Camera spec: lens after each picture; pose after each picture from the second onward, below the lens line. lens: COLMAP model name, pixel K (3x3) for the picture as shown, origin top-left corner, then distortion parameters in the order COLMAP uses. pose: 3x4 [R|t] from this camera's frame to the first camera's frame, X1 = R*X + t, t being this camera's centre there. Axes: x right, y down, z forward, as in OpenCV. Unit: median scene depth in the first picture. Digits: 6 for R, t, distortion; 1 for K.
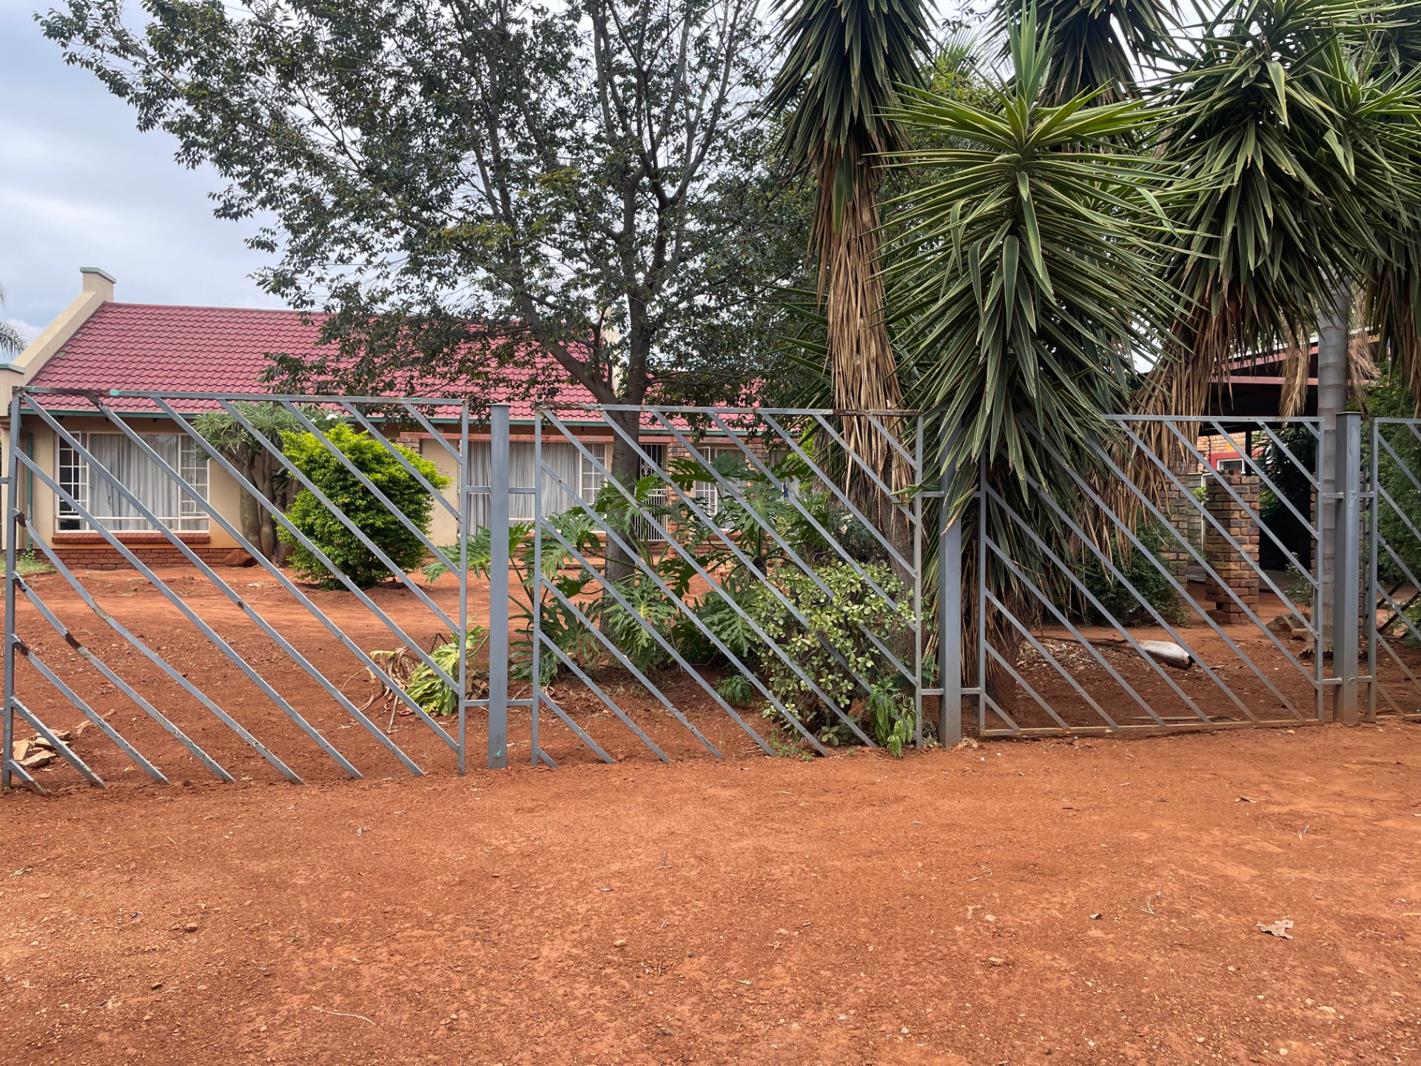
lens RADIAL K [[1047.0, 0, 710.5], [0, 1047.0, 533.0], [0, 0, 1]] dist [0.085418, -0.112710]
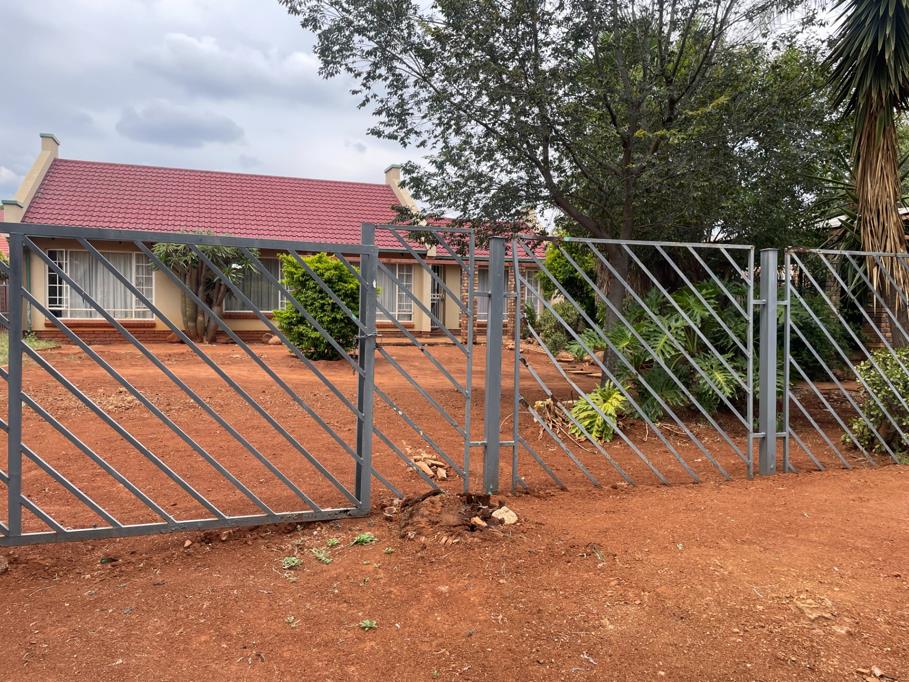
lens RADIAL K [[669.7, 0, 454.5], [0, 669.7, 341.0], [0, 0, 1]] dist [0.085418, -0.112710]
pose [[0.990102, 0.003390, 0.140311, -0.193233], [-0.007590, 0.999539, 0.029406, -0.002188], [-0.140146, -0.030180, 0.989671, 0.010239]]
